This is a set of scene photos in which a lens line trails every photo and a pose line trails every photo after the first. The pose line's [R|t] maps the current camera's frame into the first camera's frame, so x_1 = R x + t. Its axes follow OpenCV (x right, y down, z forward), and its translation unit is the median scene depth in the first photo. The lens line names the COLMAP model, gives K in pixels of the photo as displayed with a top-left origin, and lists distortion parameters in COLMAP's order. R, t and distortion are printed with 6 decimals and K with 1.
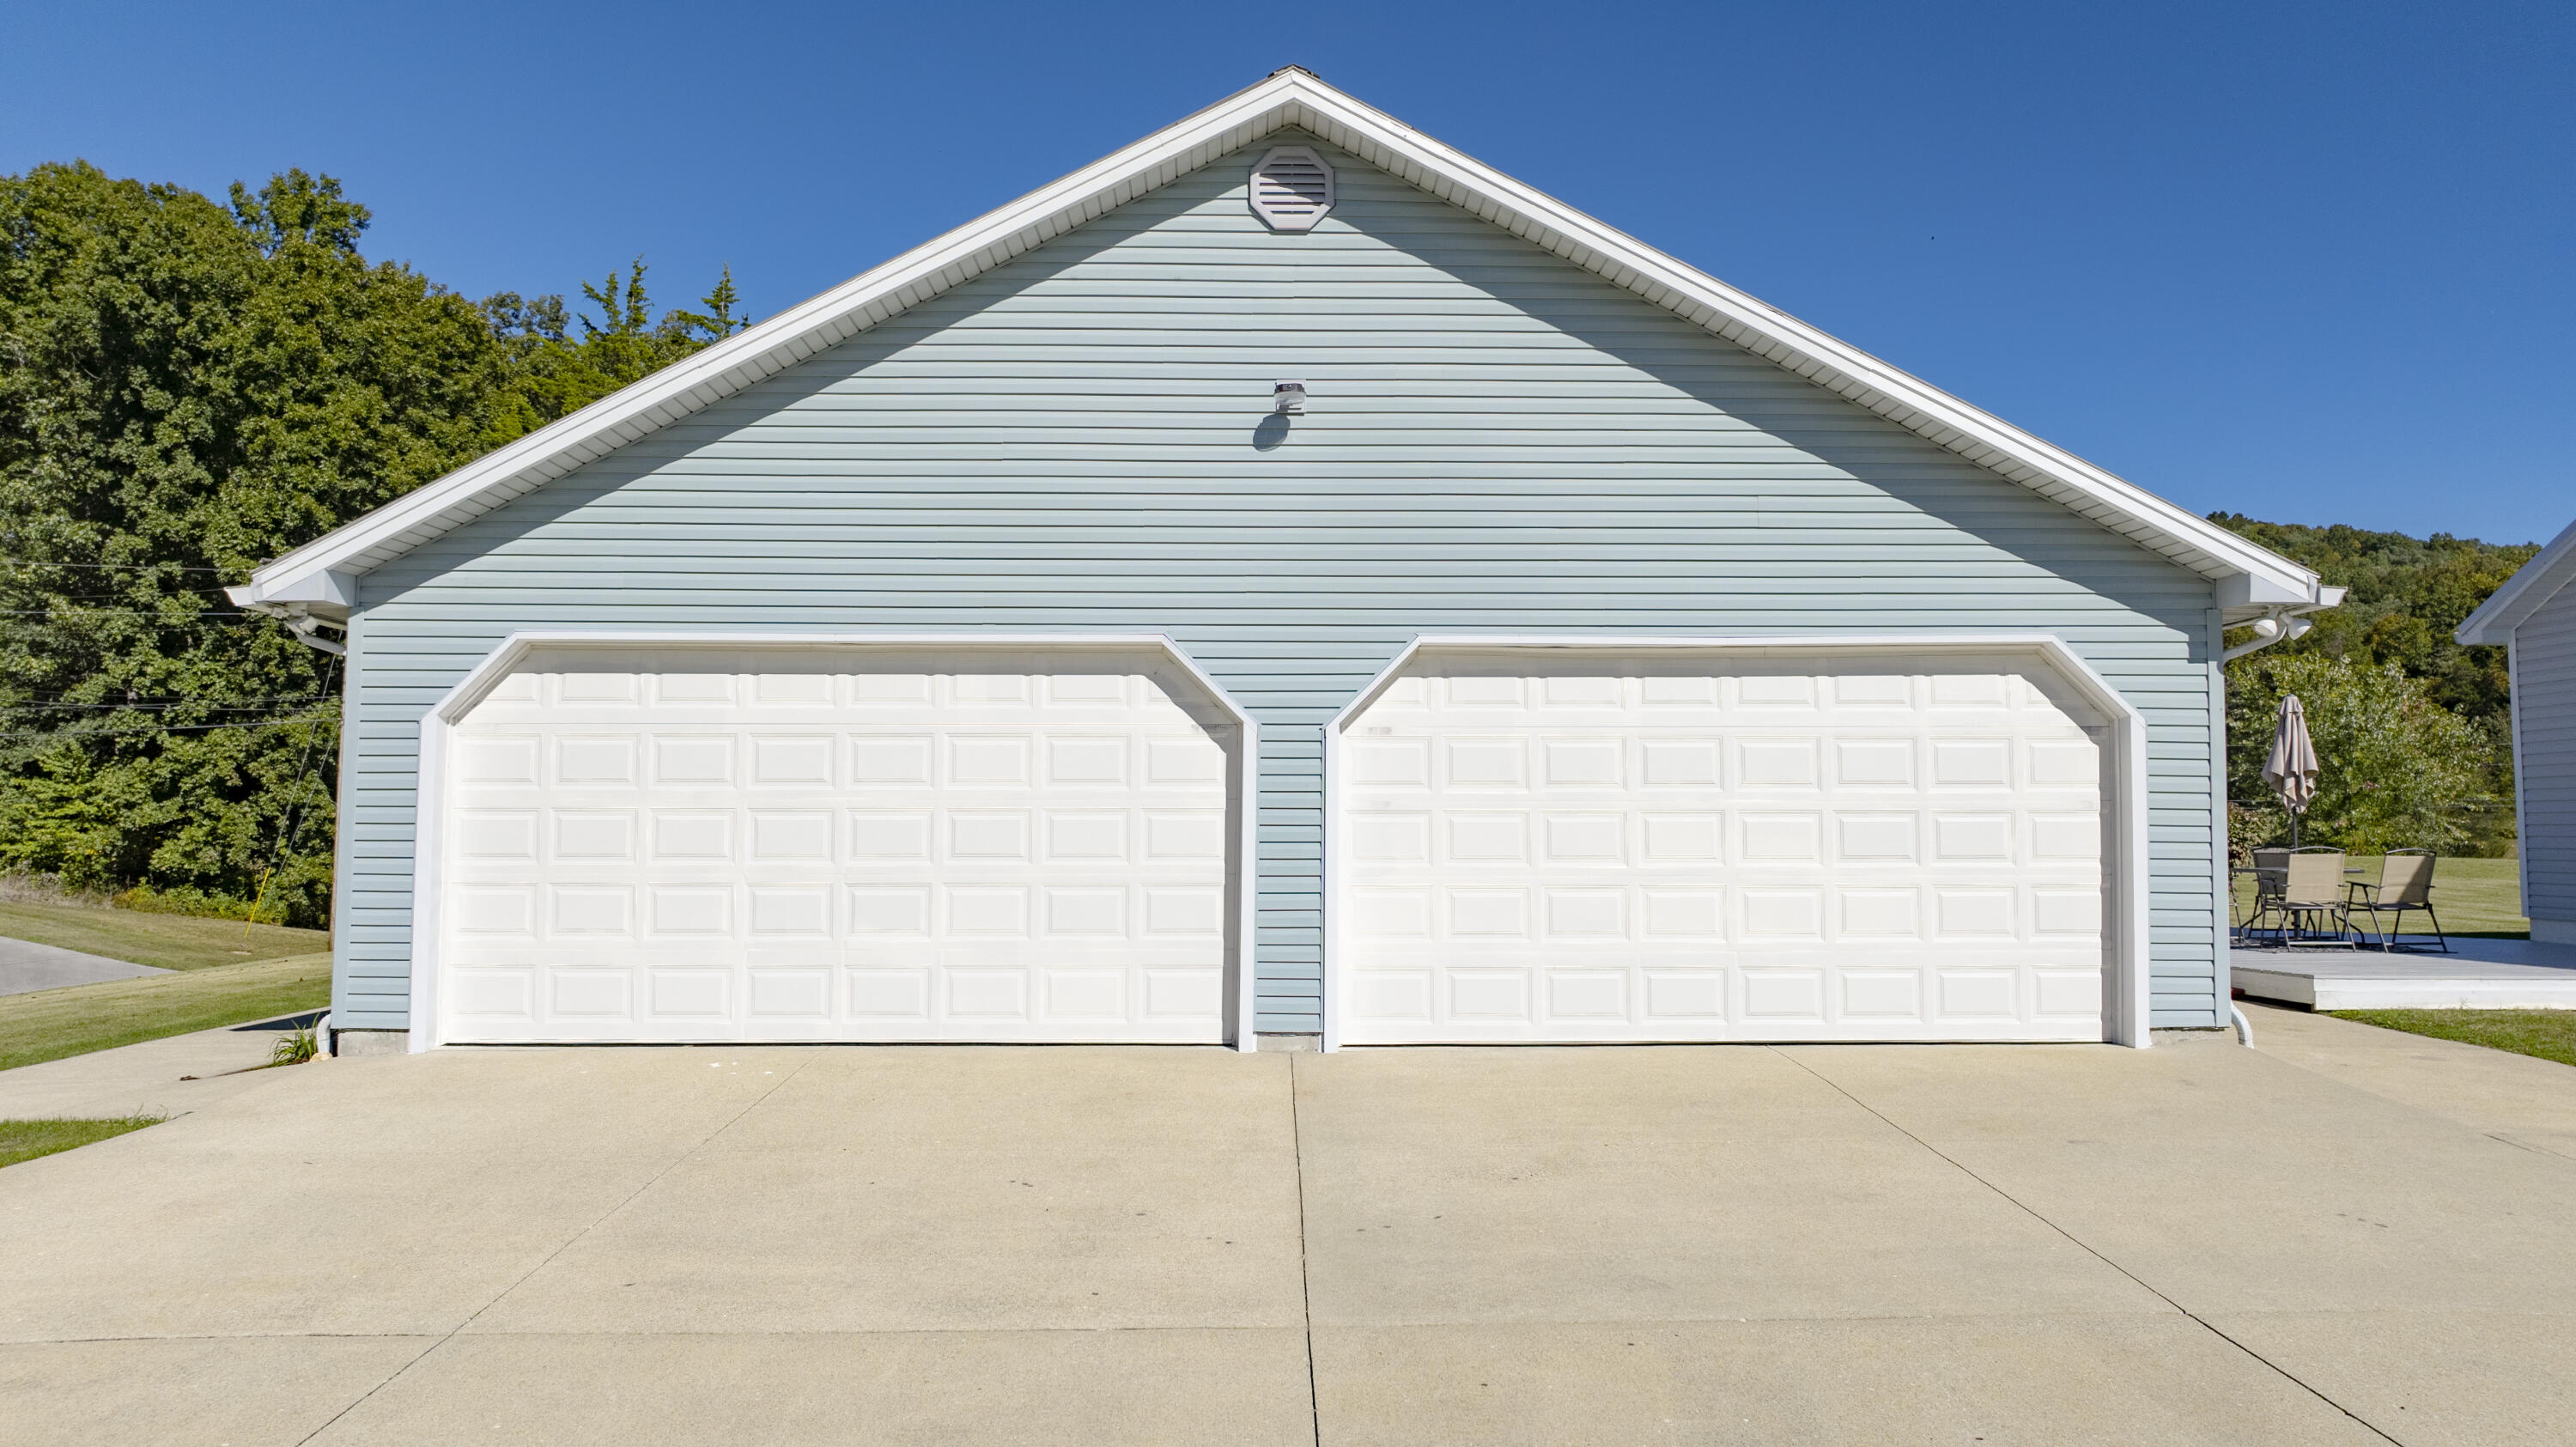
lens RADIAL K [[1813.4, 0, 1301.9], [0, 1813.4, 708.4], [0, 0, 1]] dist [-0.037101, 0.032507]
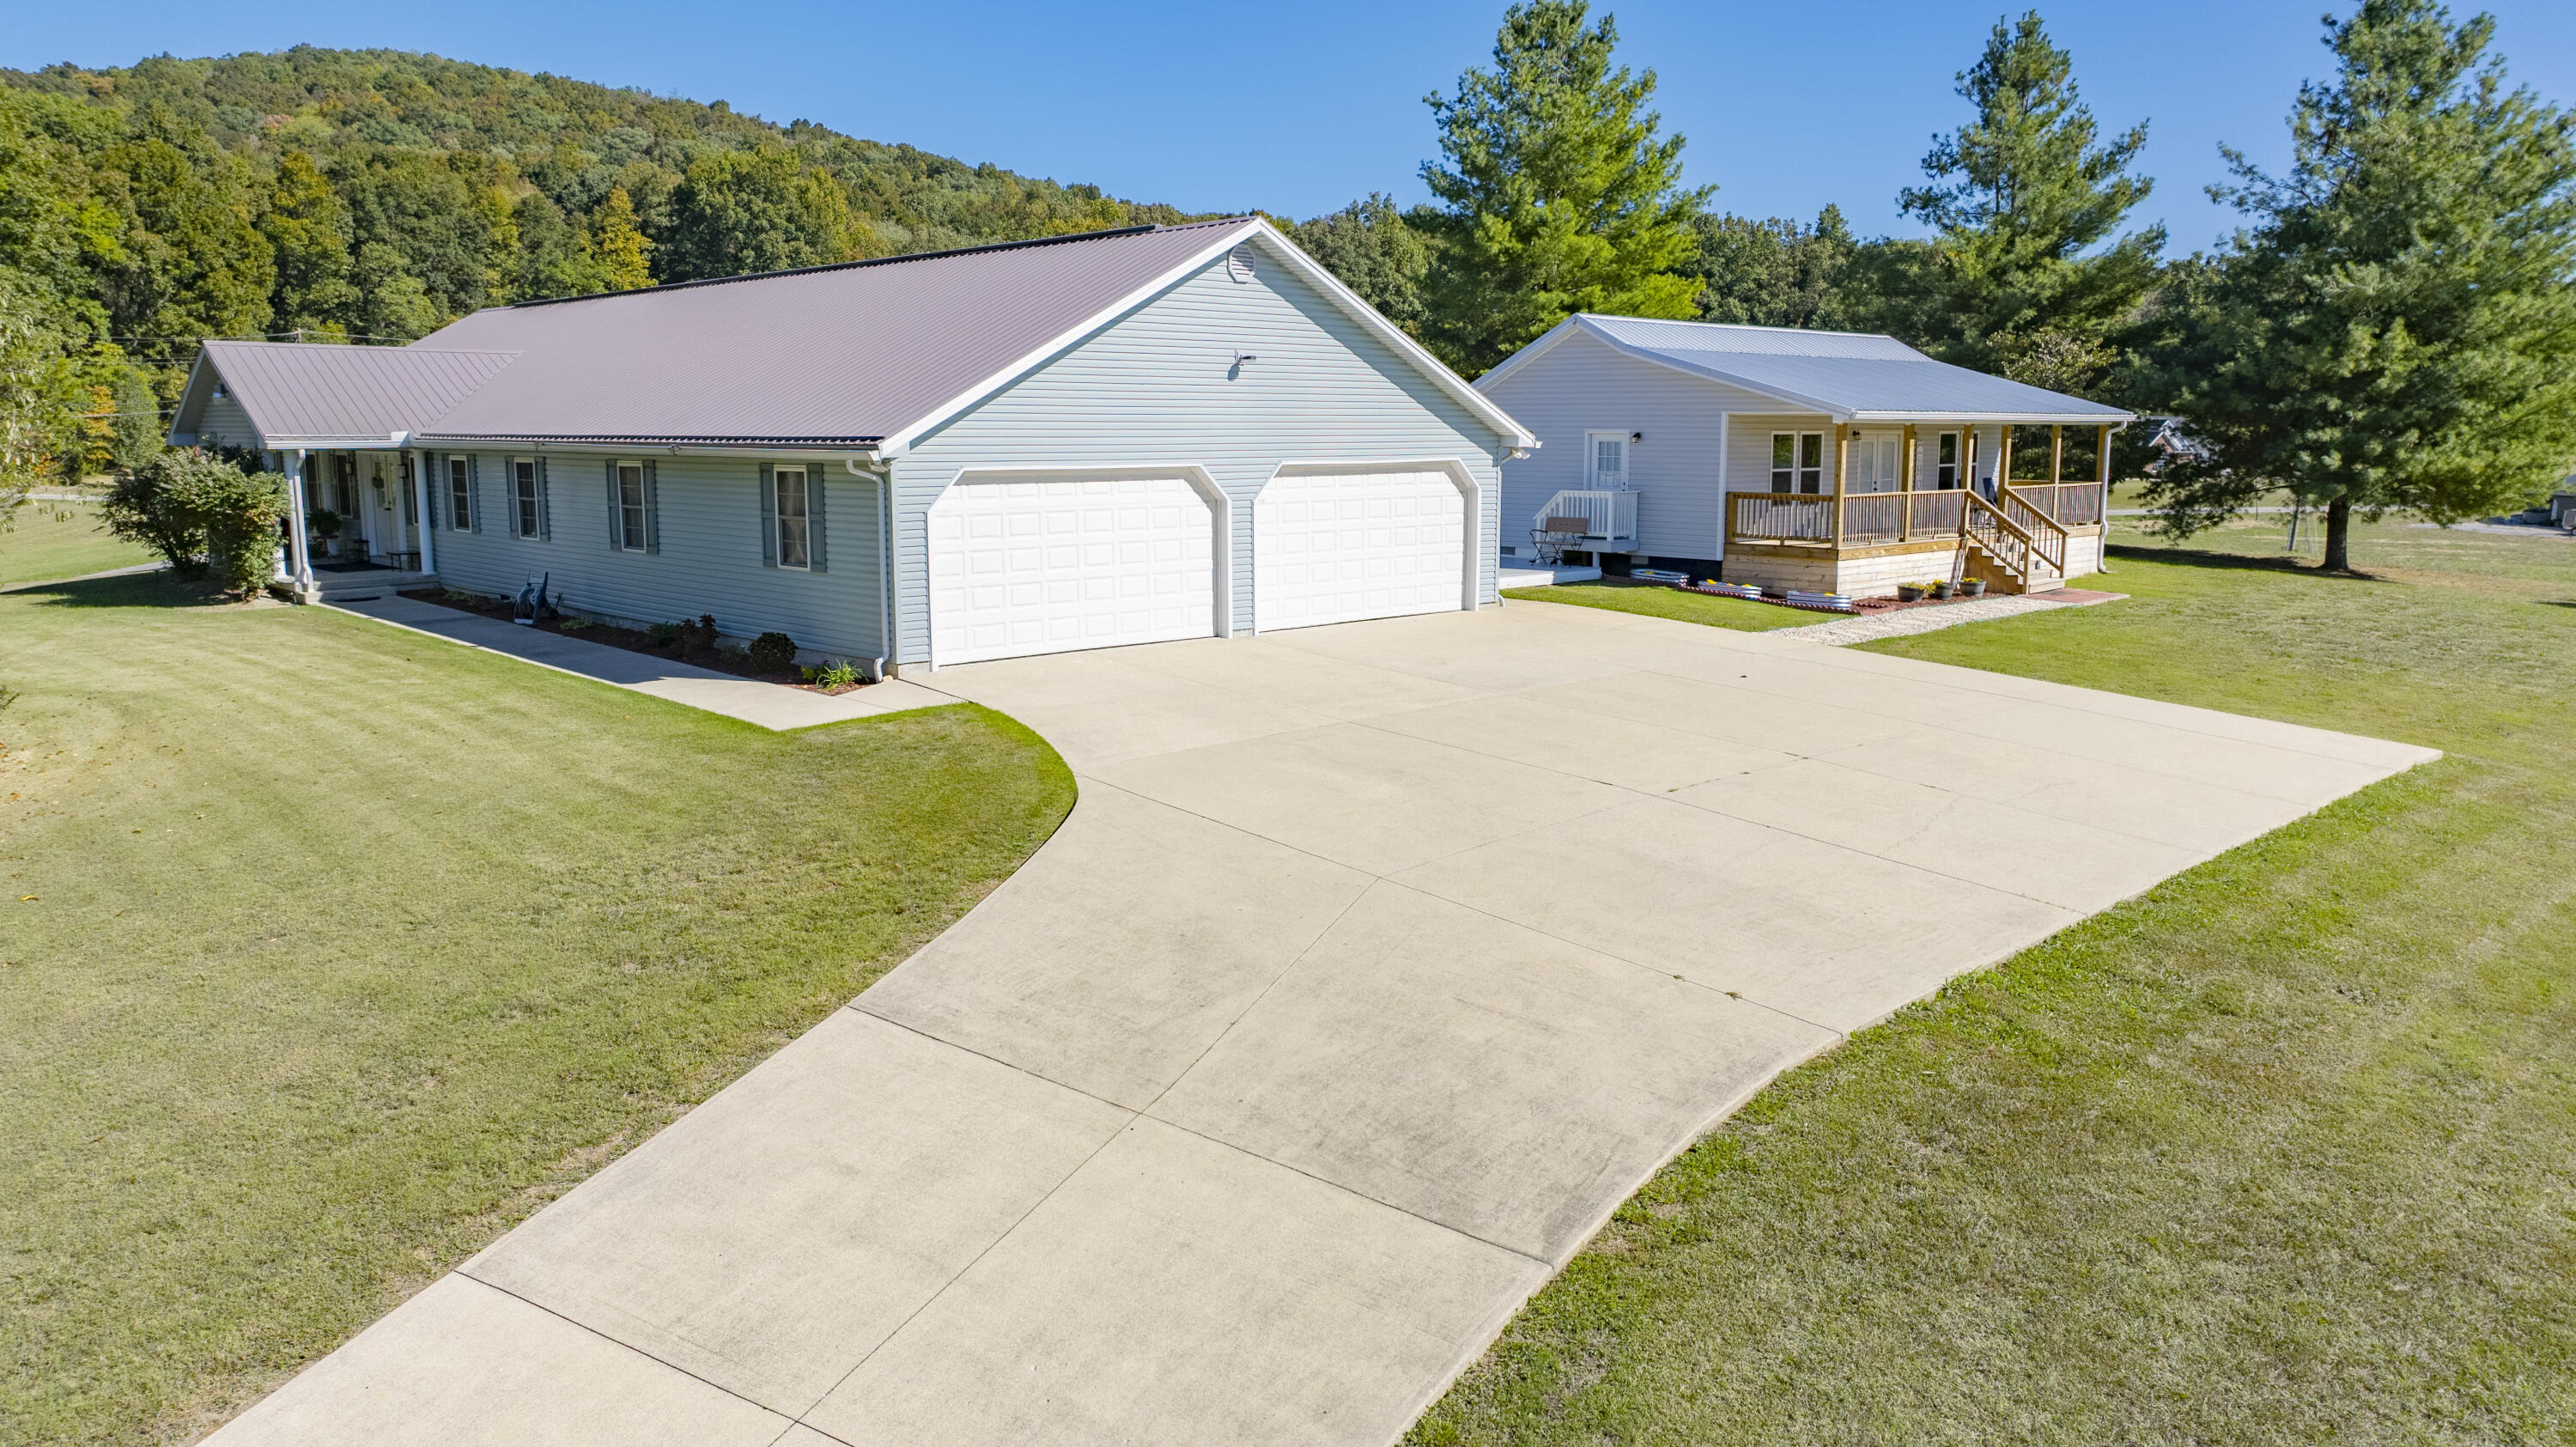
lens RADIAL K [[1813.4, 0, 1299.8], [0, 1813.4, 714.0], [0, 0, 1]] dist [-0.037101, 0.032507]
pose [[0.731486, -0.108669, 0.673142, -0.250986], [-0.047510, 0.976696, 0.209302, -0.034690], [-0.680199, -0.185083, 0.709276, -0.124708]]
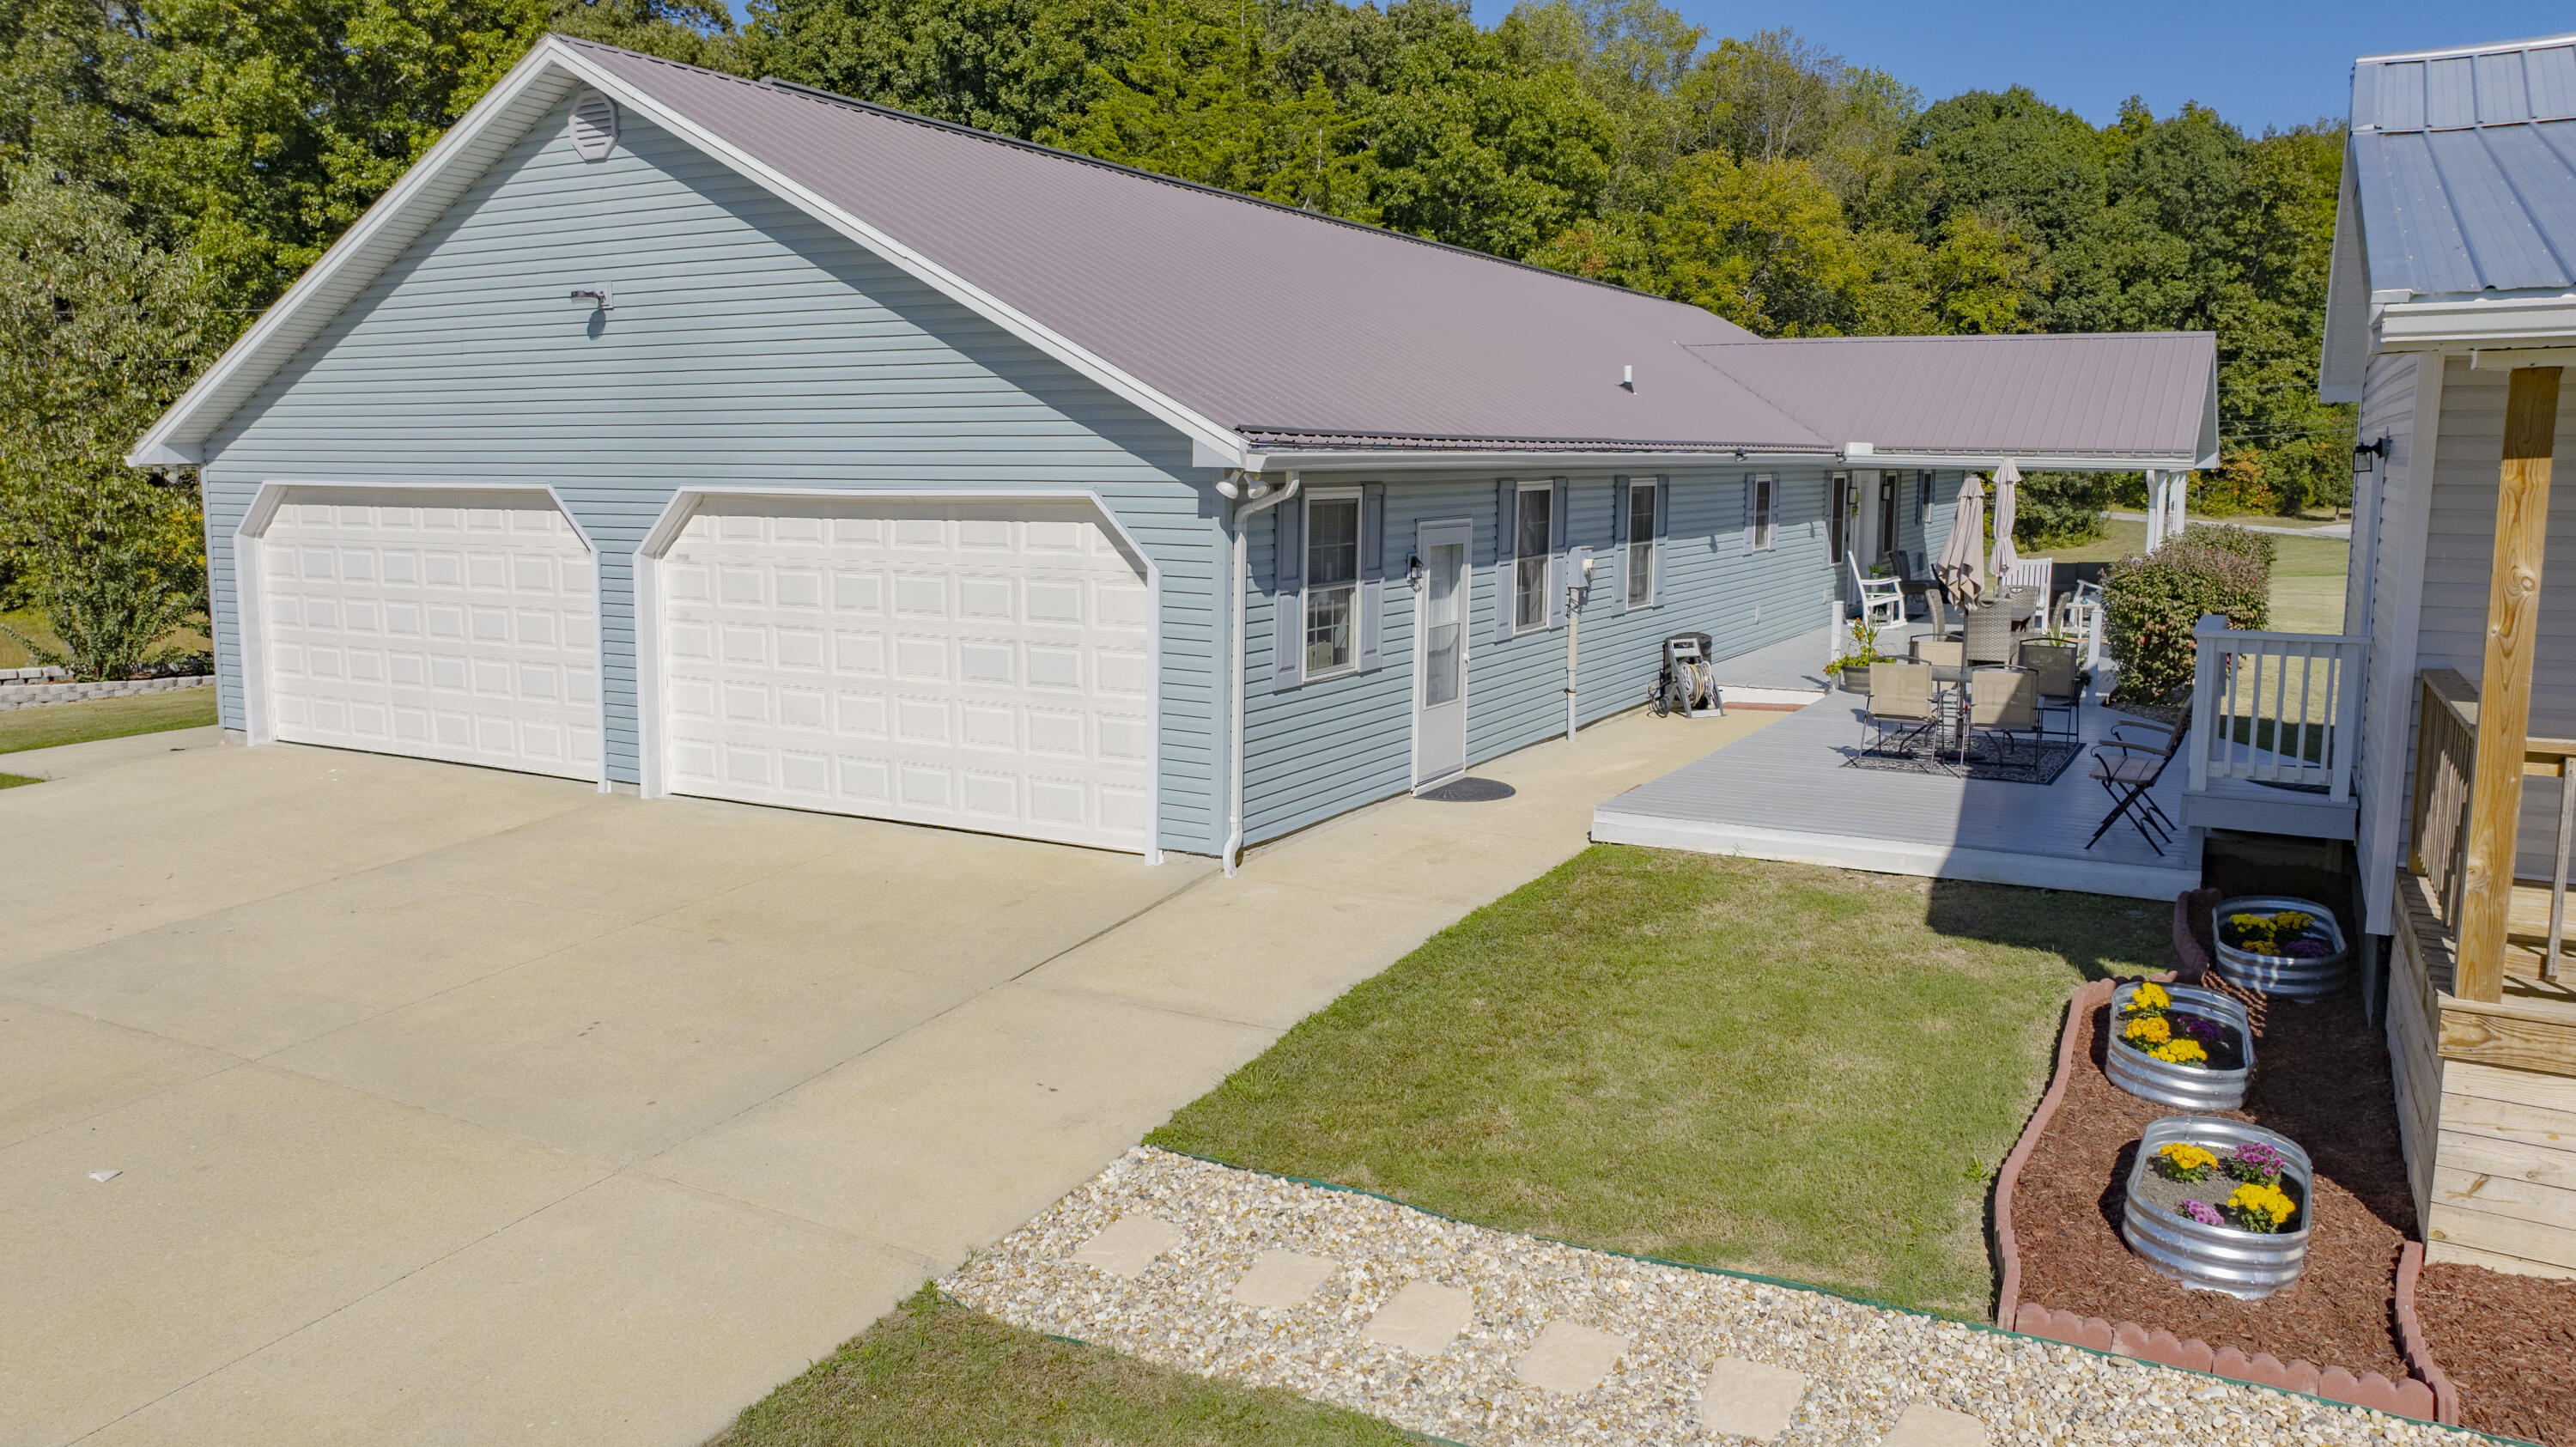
lens RADIAL K [[1813.4, 0, 1300.2], [0, 1813.4, 718.6], [0, 0, 1]] dist [-0.037101, 0.032507]
pose [[0.865595, 0.074375, -0.495190, 0.173573], [0.032312, 0.978551, 0.203455, -0.019922], [0.499701, -0.192110, 0.844626, 0.018116]]
